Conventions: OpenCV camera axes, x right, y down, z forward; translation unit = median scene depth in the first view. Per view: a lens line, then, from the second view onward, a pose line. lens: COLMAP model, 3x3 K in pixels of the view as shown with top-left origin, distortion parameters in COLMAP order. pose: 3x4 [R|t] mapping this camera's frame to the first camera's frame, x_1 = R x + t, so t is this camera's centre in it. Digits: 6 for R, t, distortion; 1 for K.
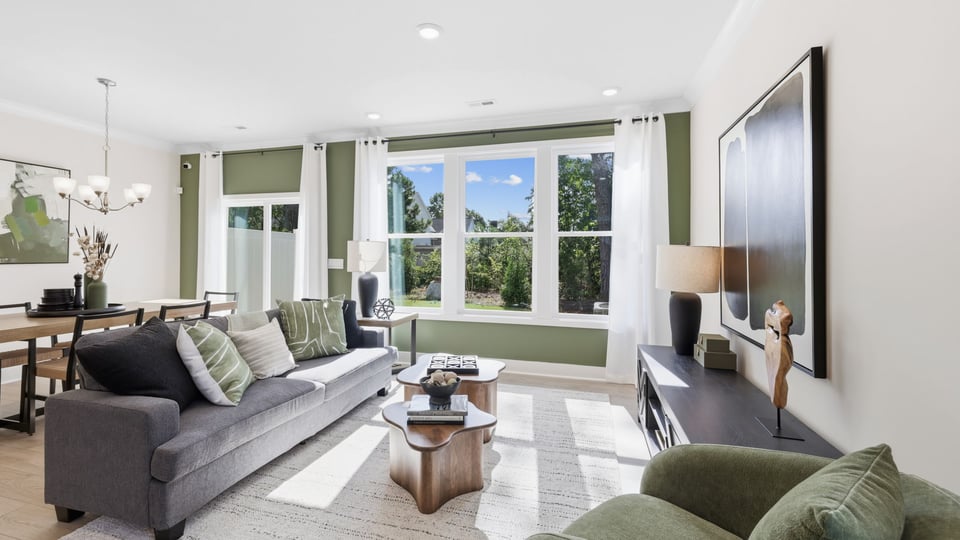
lens RADIAL K [[422.9, 0, 460.1], [0, 422.9, 251.7], [0, 0, 1]] dist [0.007077, -0.000763]
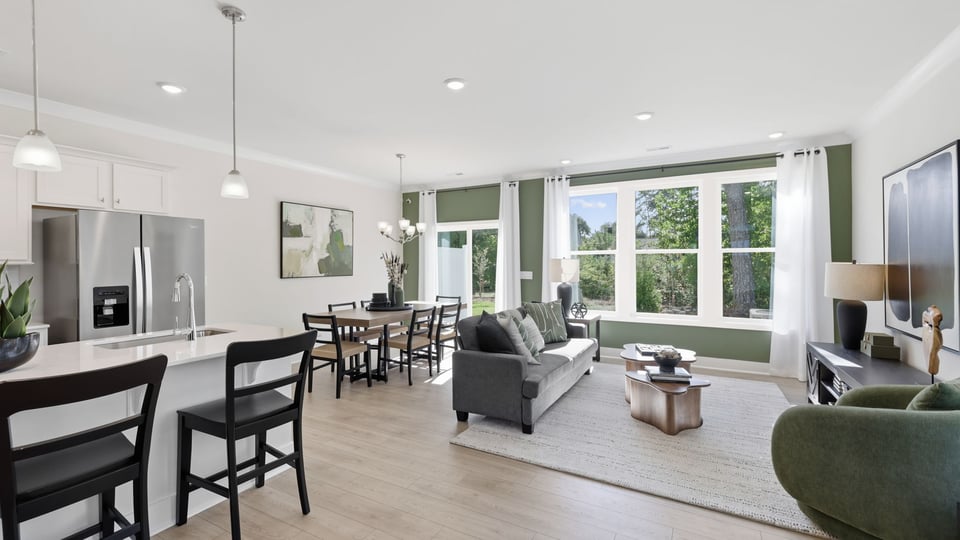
lens RADIAL K [[422.8, 0, 473.3], [0, 422.8, 260.7], [0, 0, 1]] dist [-0.003476, 0.001815]
pose [[0.977017, -0.007908, -0.213014, -0.225881], [0.008878, 0.999954, 0.003599, -0.026926], [0.212976, -0.005407, 0.977043, -0.350834]]
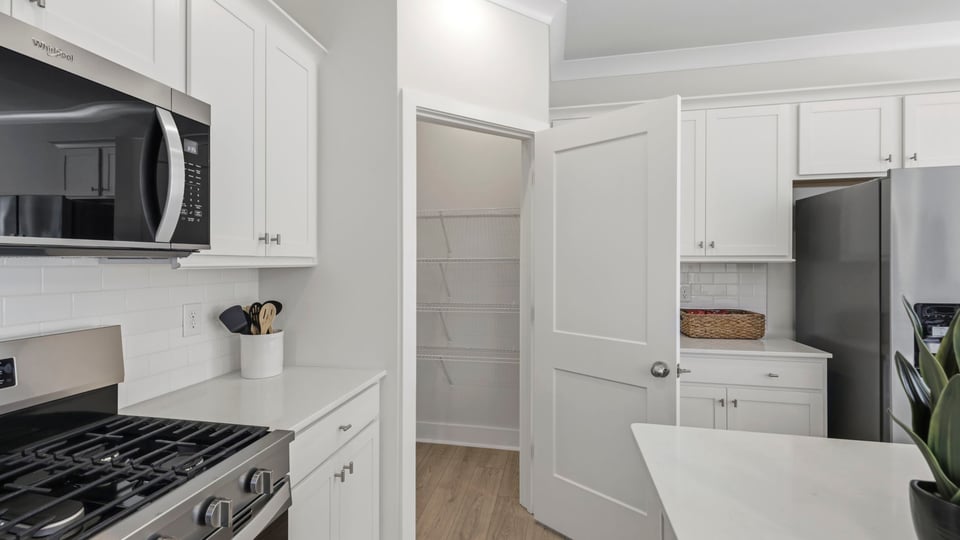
lens RADIAL K [[422.8, 0, 468.7], [0, 422.8, 261.7], [0, 0, 1]] dist [-0.003476, 0.001815]
pose [[0.073717, 0.000586, -0.997279, -0.647606], [0.010602, 0.999943, 0.001372, -0.031001], [0.997223, -0.010674, 0.073707, -0.238445]]
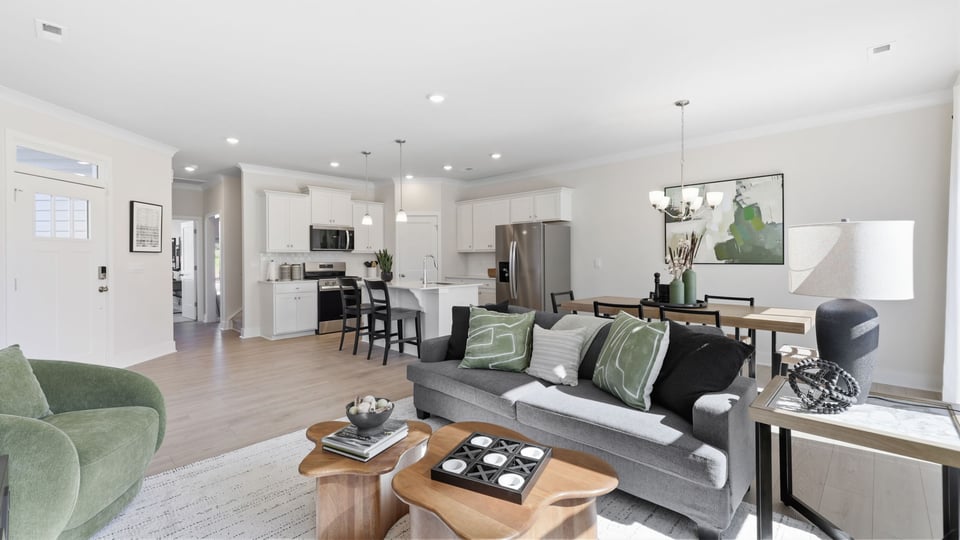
lens RADIAL K [[414.0, 0, 491.6], [0, 414.0, 255.0], [0, 0, 1]] dist [0.010632, -0.001723]
pose [[-0.461391, -0.004055, -0.887188, 0.319618], [0.012755, 0.999856, -0.011204, 0.006930], [0.887105, -0.016486, -0.461273, 0.903615]]
